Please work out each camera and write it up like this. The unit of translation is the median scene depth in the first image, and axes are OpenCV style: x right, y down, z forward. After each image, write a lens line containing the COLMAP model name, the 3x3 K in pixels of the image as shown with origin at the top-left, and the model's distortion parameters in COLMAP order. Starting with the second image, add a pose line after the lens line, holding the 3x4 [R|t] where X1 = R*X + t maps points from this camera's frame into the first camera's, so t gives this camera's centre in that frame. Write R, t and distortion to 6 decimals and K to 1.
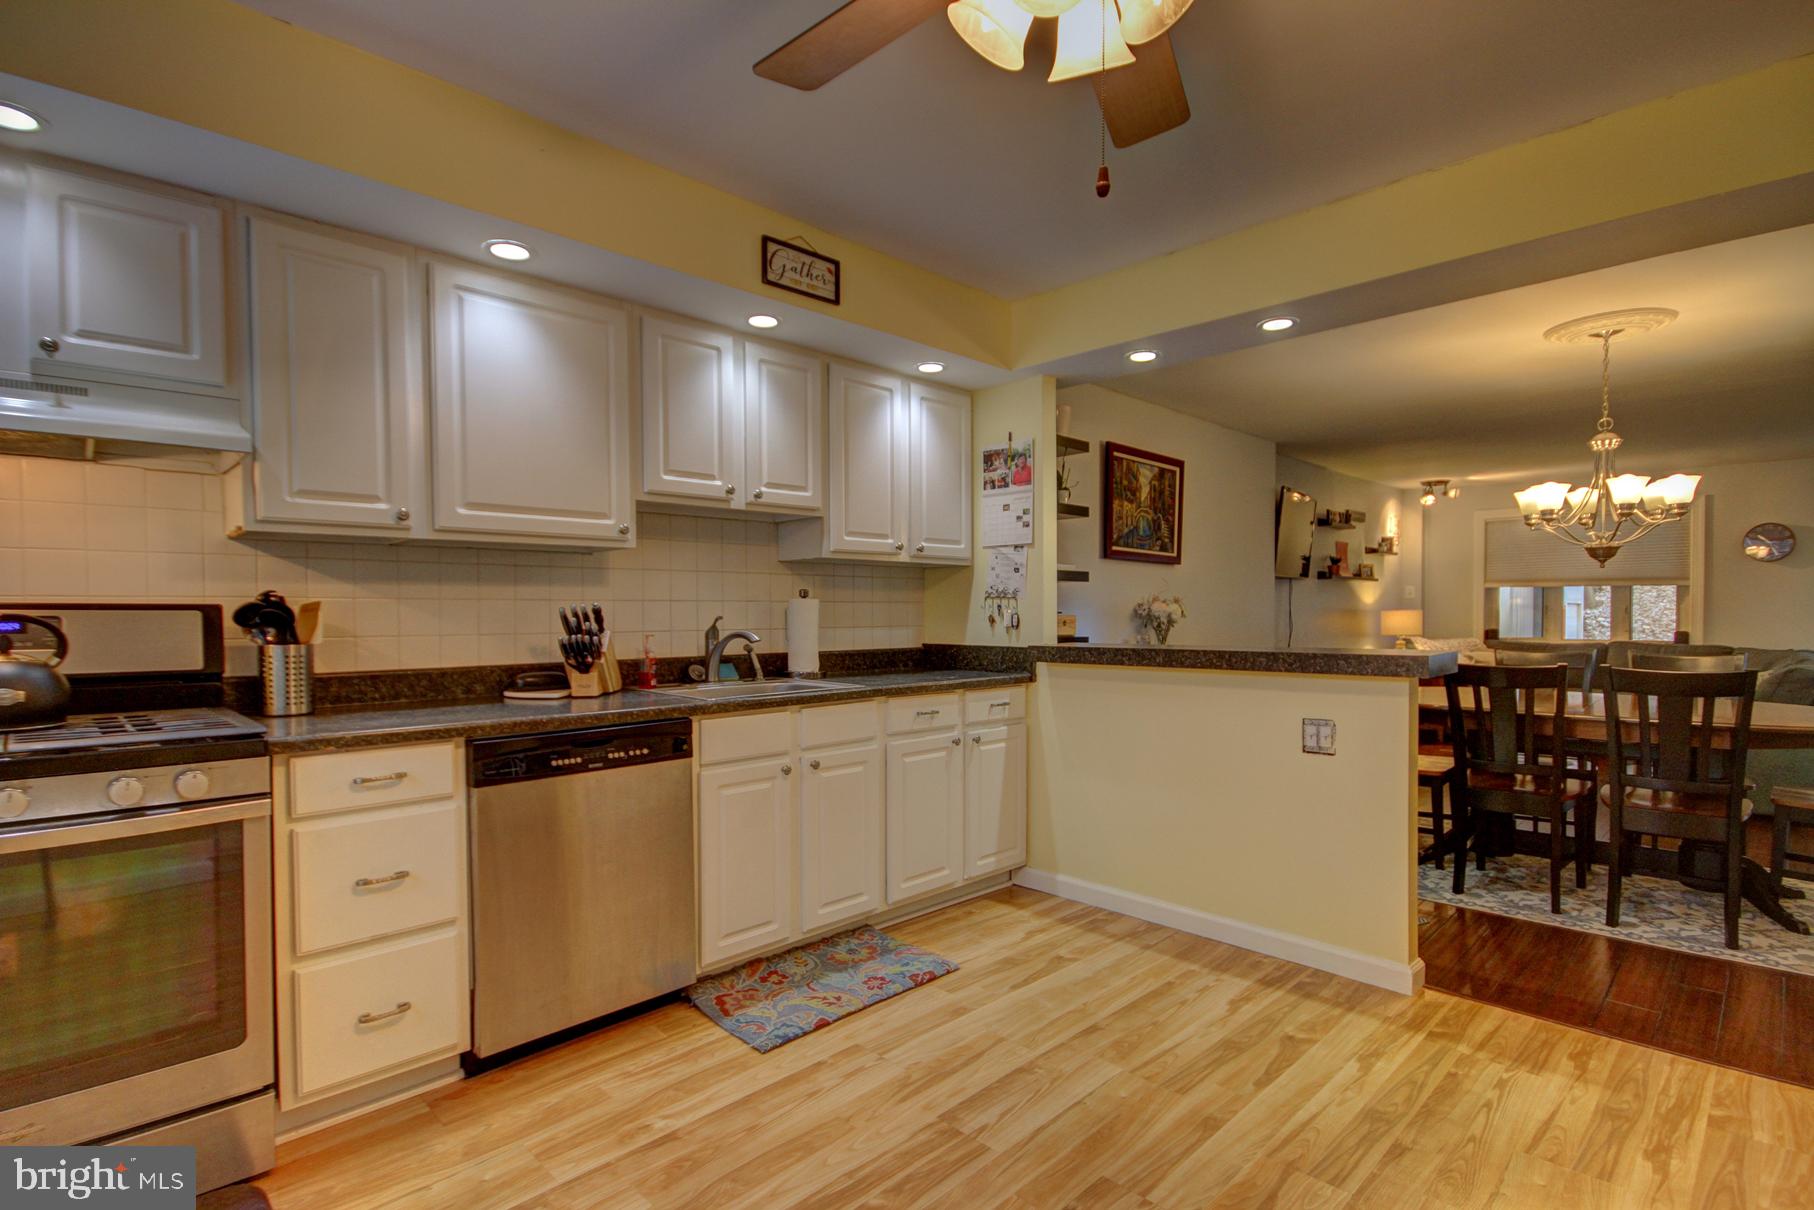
lens RADIAL K [[881.8, 0, 915.5], [0, 881.8, 633.3], [0, 0, 1]] dist [0.002351, 0.001022]
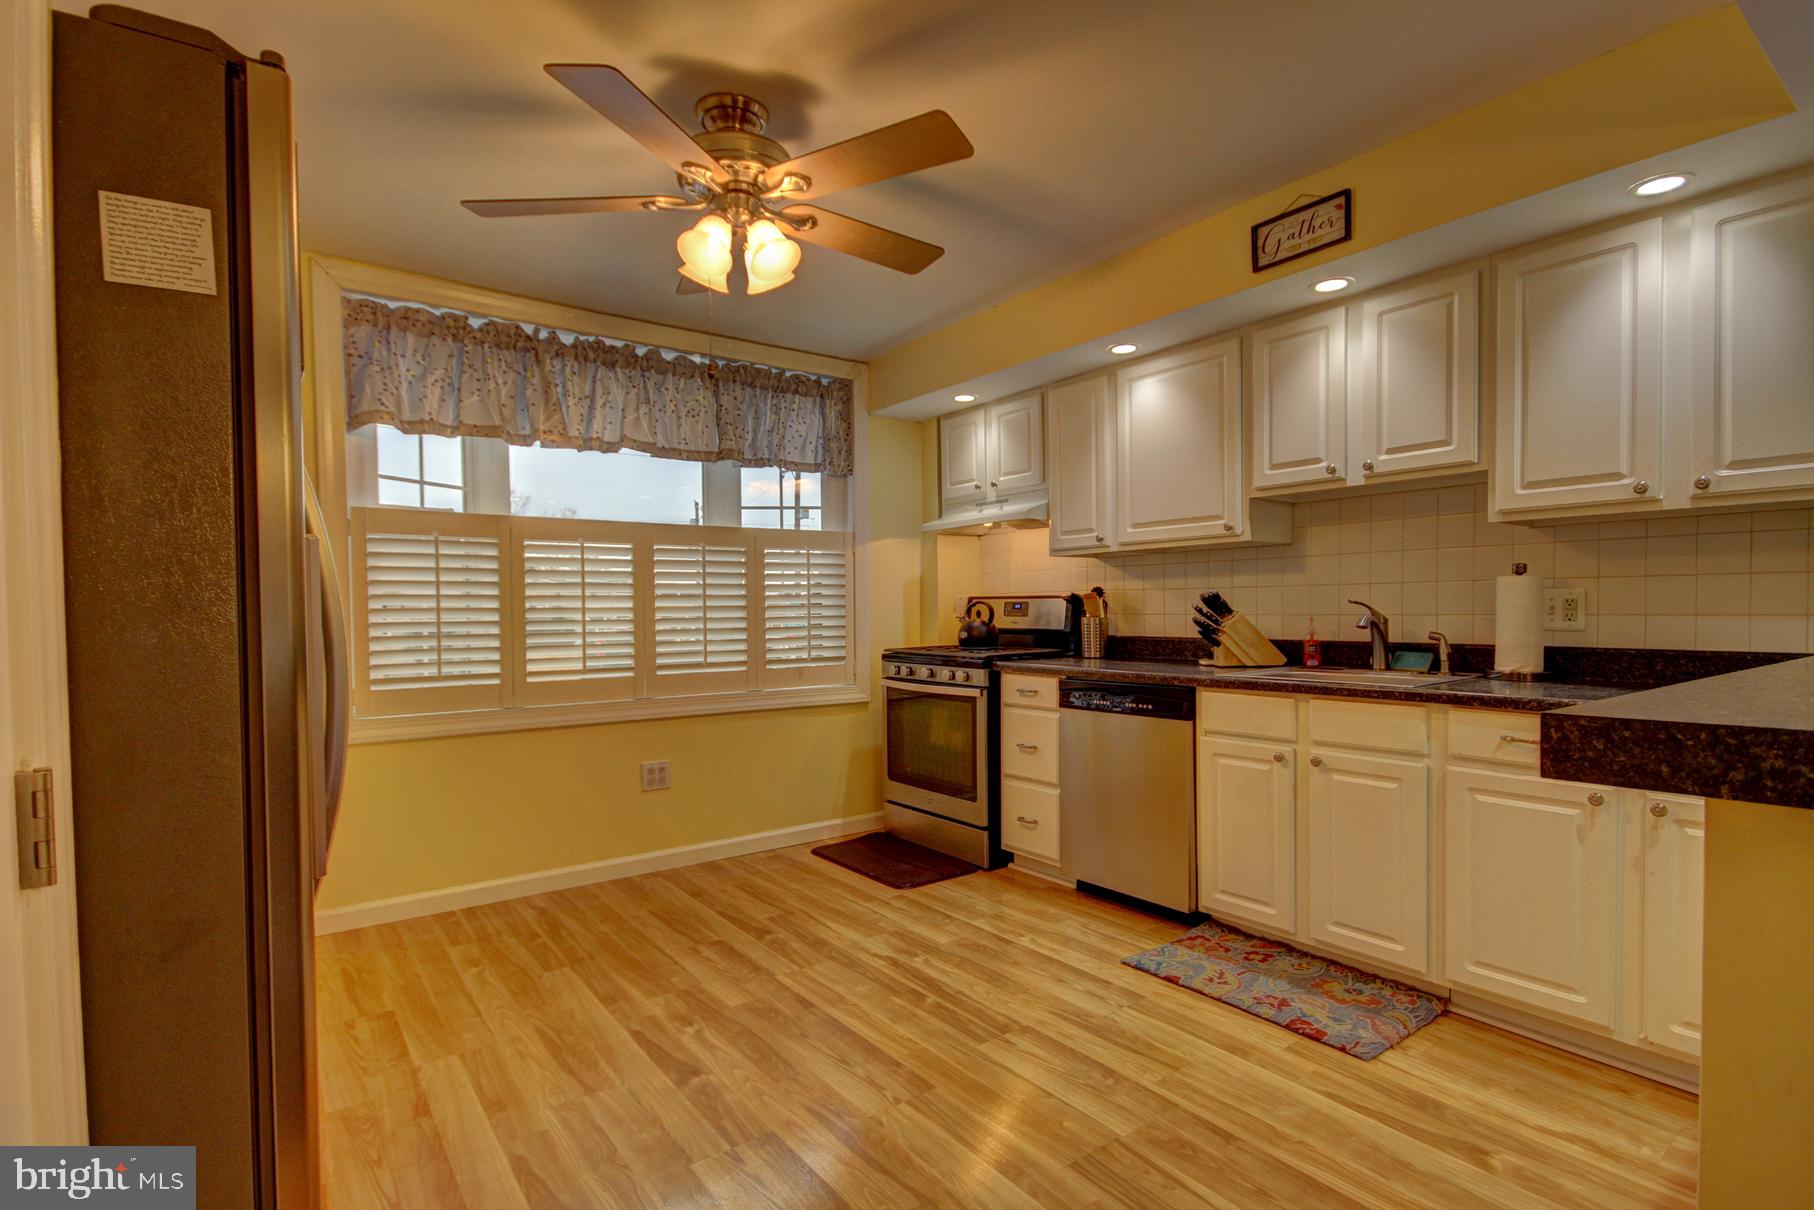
lens RADIAL K [[881.8, 0, 915.5], [0, 881.8, 633.3], [0, 0, 1]] dist [0.002351, 0.001022]
pose [[-0.138570, 0.035704, -0.989709, 0.781171], [-0.012716, 0.999203, 0.037827, -0.012957], [0.990271, 0.017826, -0.138005, 0.655895]]
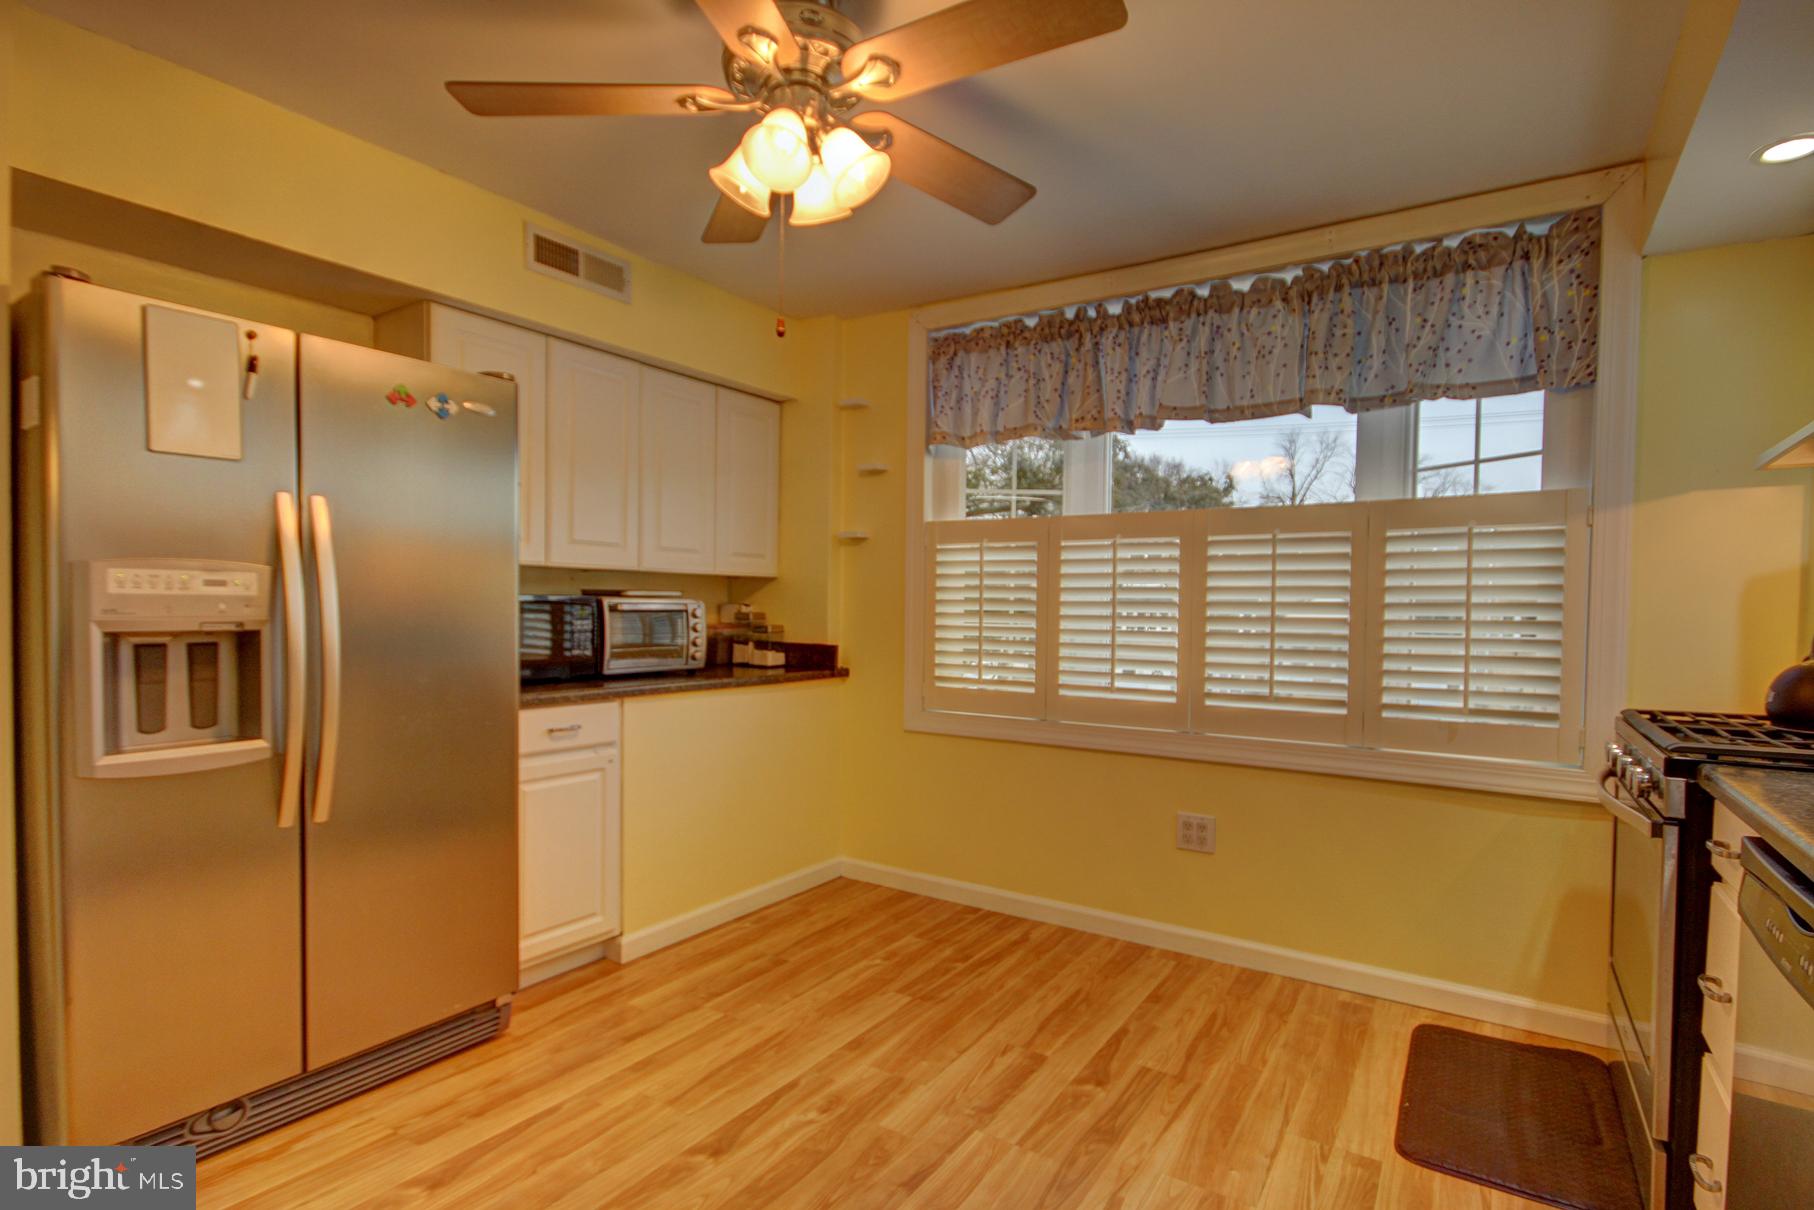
lens RADIAL K [[881.8, 0, 915.5], [0, 881.8, 633.3], [0, 0, 1]] dist [0.002351, 0.001022]
pose [[-0.978035, -0.003615, -0.208409, 0.116404], [-0.014235, 0.998674, 0.049483, -0.023554], [0.207953, 0.051363, -0.976789, 0.995715]]
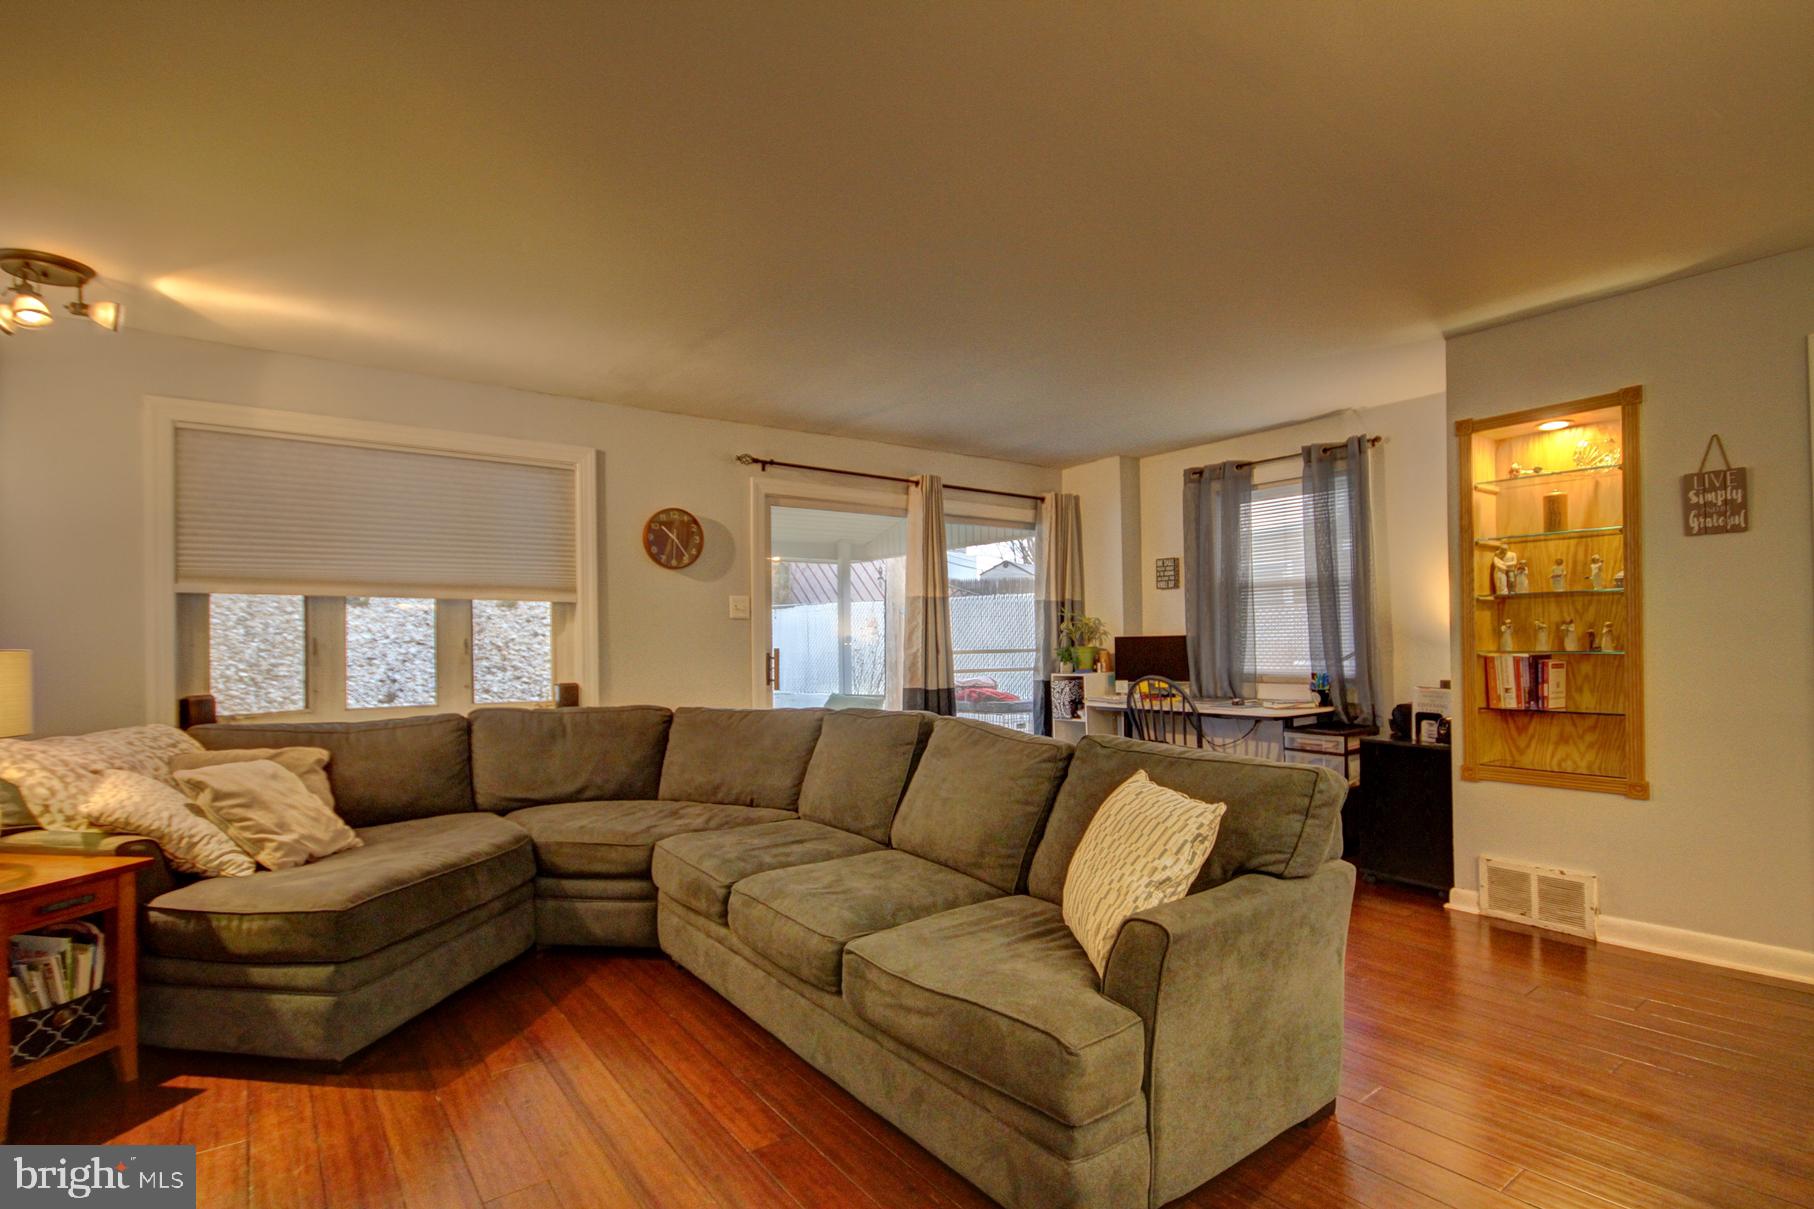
lens RADIAL K [[883.9, 0, 911.9], [0, 883.9, 632.6], [0, 0, 1]] dist [0.001377, -0.001985]
pose [[0.138280, 0.010878, 0.990333, 0.827664], [0.038828, 0.999111, -0.016396, -0.041198], [-0.989632, 0.040720, 0.137735, 1.725372]]
